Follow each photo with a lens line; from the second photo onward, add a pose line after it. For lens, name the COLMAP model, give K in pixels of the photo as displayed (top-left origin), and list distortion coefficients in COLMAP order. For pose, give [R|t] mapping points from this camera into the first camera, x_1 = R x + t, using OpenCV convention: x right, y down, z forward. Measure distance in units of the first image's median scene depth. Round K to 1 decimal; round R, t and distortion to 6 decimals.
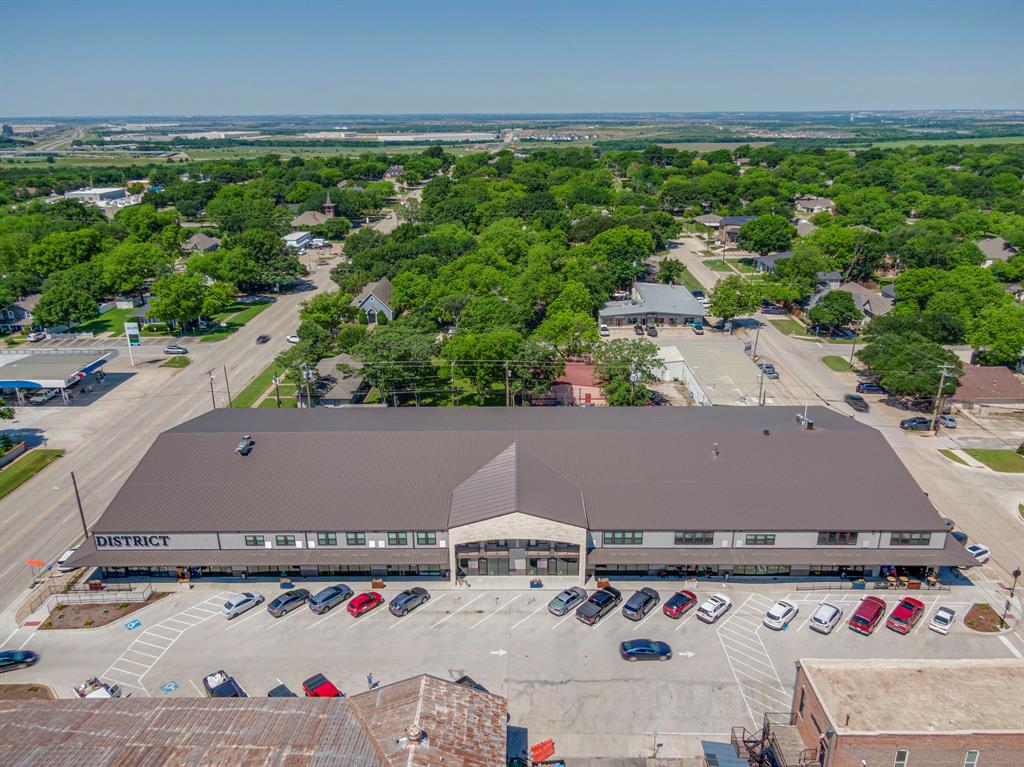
lens RADIAL K [[750.4, 0, 512.0], [0, 750.4, 383.5], [0, 0, 1]] dist [0.001392, 0.003384]
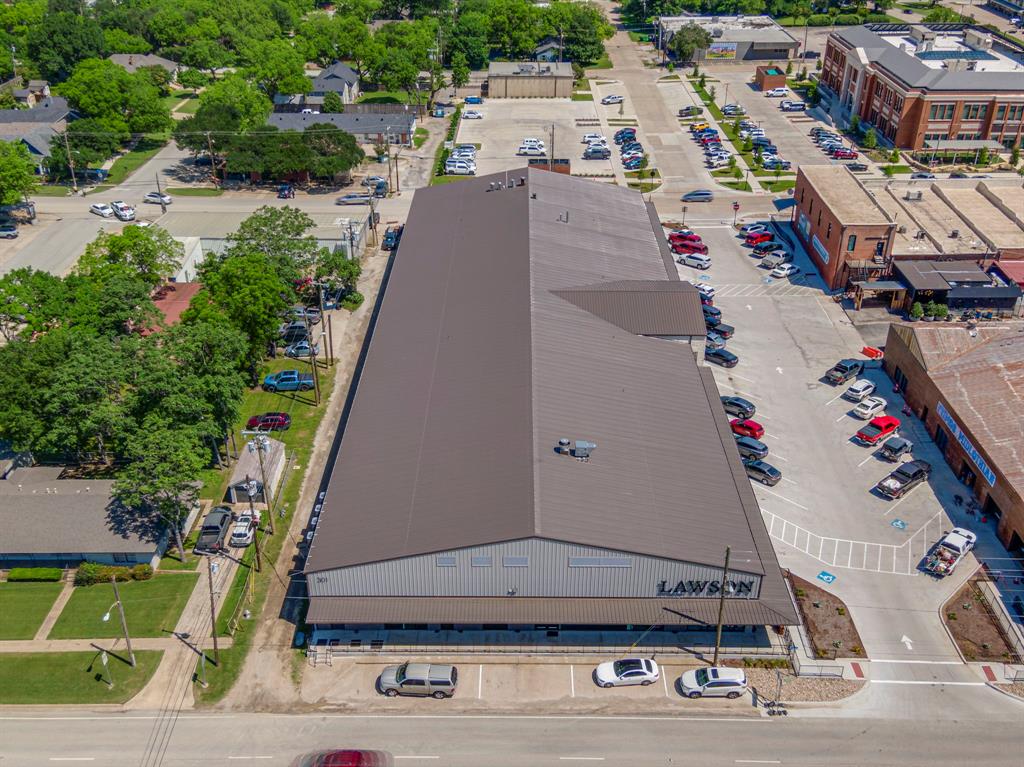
lens RADIAL K [[993.5, 0, 512.0], [0, 993.5, 383.5], [0, 0, 1]] dist [0.014189, 0.120657]
pose [[-0.002587, -0.484241, 0.874931, -1.297414], [0.339423, 0.822567, 0.456263, -0.467245], [-0.940630, 0.298152, 0.162235, 1.012391]]
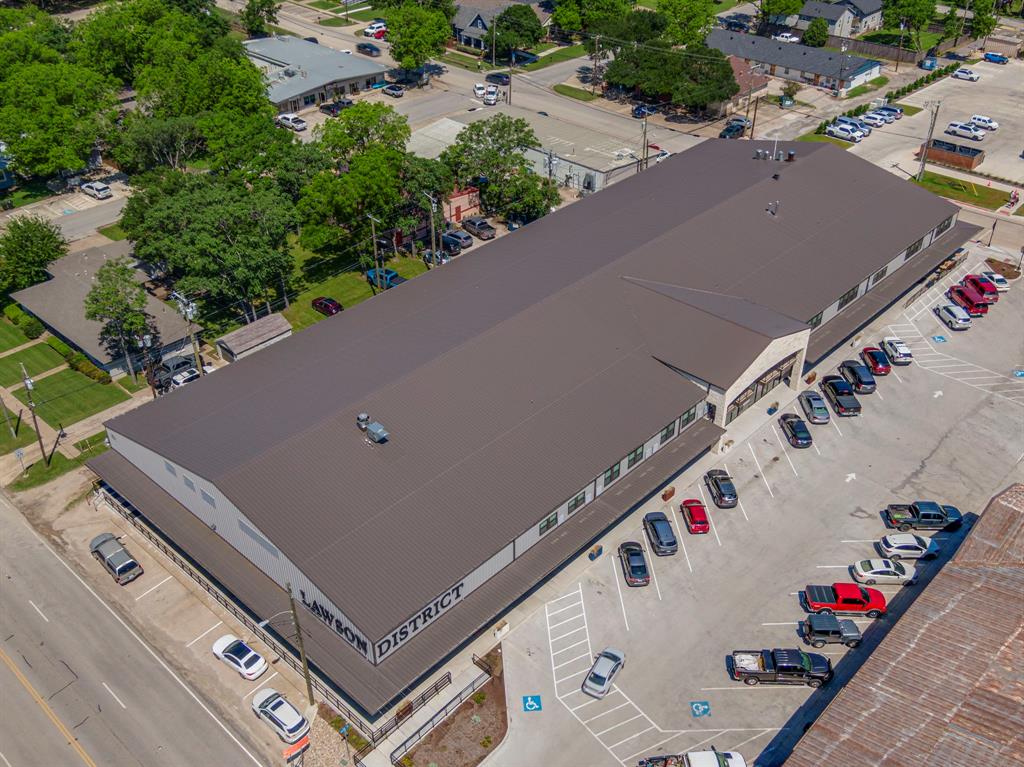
lens RADIAL K [[993.5, 0, 512.0], [0, 993.5, 383.5], [0, 0, 1]] dist [0.014189, 0.120657]
pose [[0.677487, -0.409833, 0.610776, -0.886612], [0.250504, 0.909305, 0.332283, -0.232501], [-0.691563, -0.072116, 0.718707, 0.355439]]
